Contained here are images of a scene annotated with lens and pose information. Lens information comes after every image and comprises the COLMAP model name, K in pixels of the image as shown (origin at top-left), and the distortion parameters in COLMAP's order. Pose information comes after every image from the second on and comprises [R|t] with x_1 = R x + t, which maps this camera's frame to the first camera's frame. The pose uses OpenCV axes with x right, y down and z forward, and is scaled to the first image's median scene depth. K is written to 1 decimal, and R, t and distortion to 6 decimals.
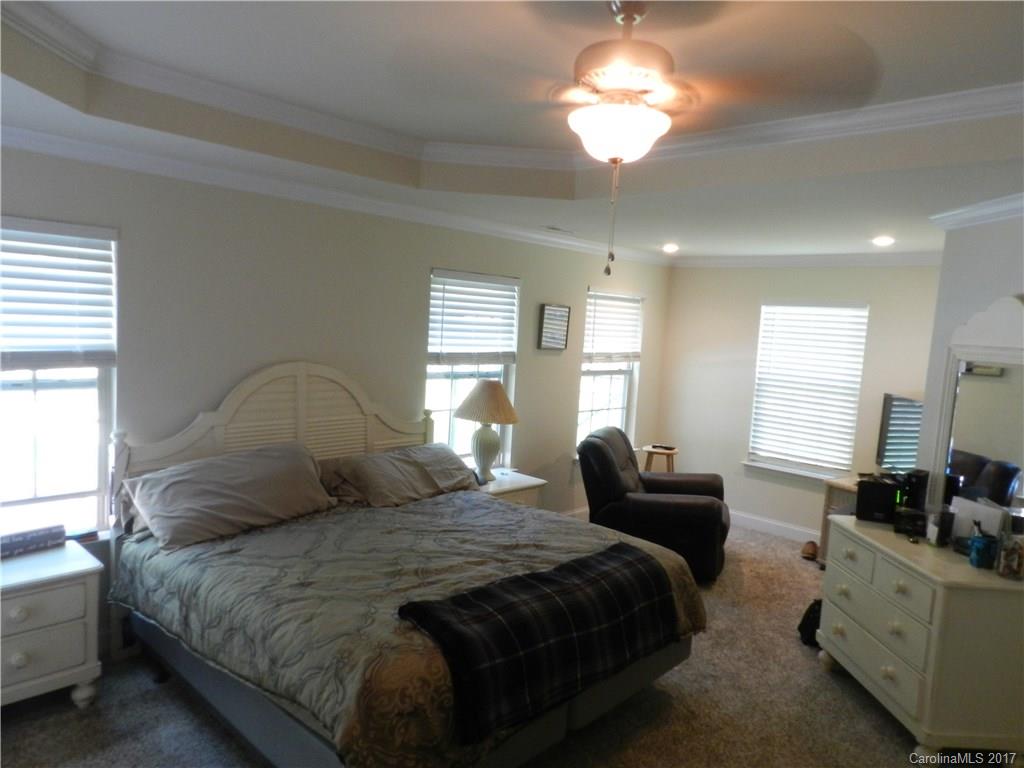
lens RADIAL K [[702.9, 0, 516.6], [0, 702.9, 385.9], [0, 0, 1]] dist [0.029801, -0.005606]
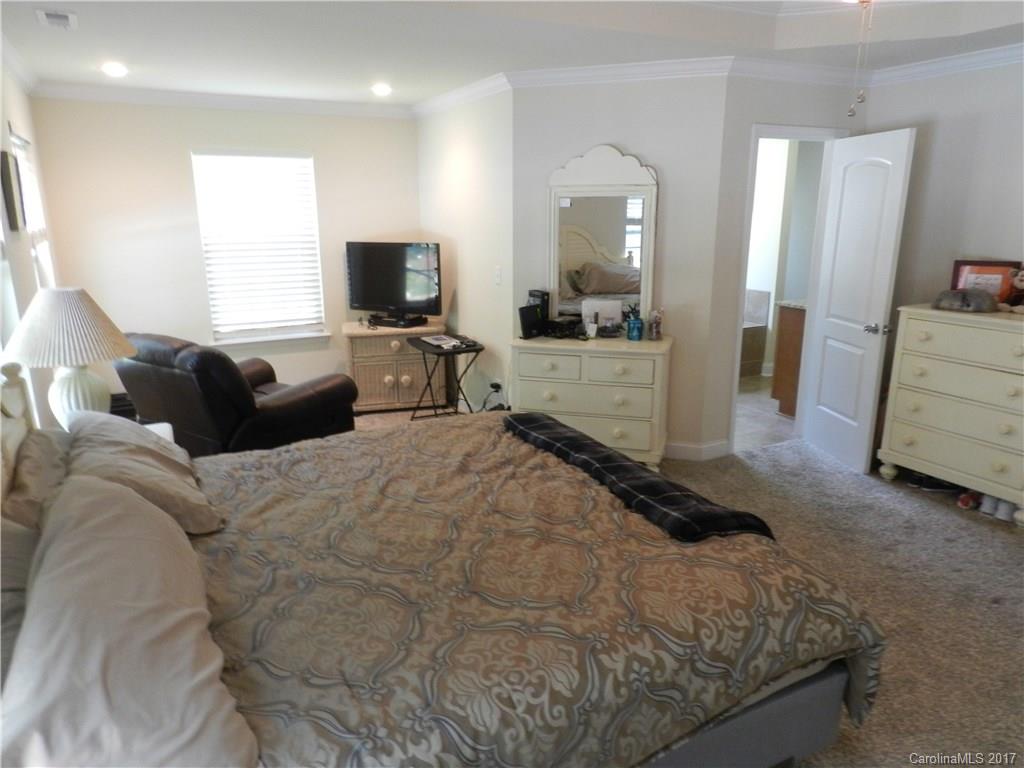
lens RADIAL K [[702.9, 0, 516.6], [0, 702.9, 385.9], [0, 0, 1]] dist [0.029801, -0.005606]
pose [[0.324270, -0.294271, 0.899029, -0.640743], [0.113508, 0.955621, 0.271854, -0.065156], [-0.939130, 0.013893, 0.343281, 0.635761]]
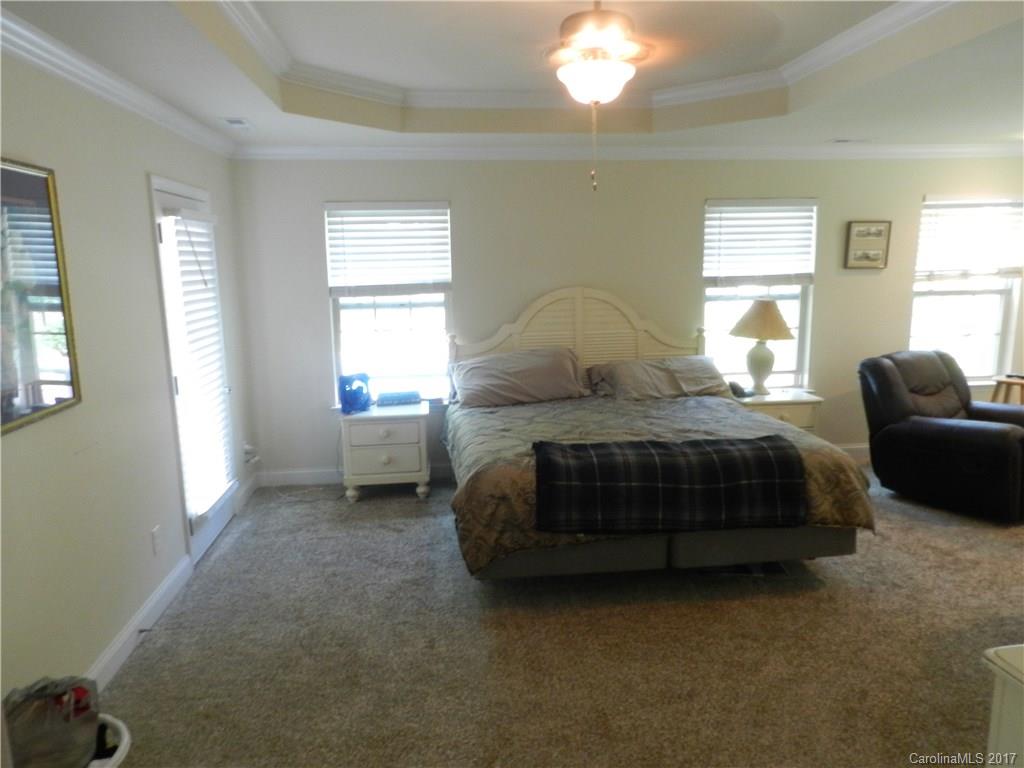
lens RADIAL K [[702.9, 0, 516.6], [0, 702.9, 385.9], [0, 0, 1]] dist [0.029801, -0.005606]
pose [[0.767885, 0.041848, -0.639220, 0.505336], [0.000796, 0.997801, 0.066280, 0.070530], [0.640588, -0.051405, 0.766162, -0.082335]]
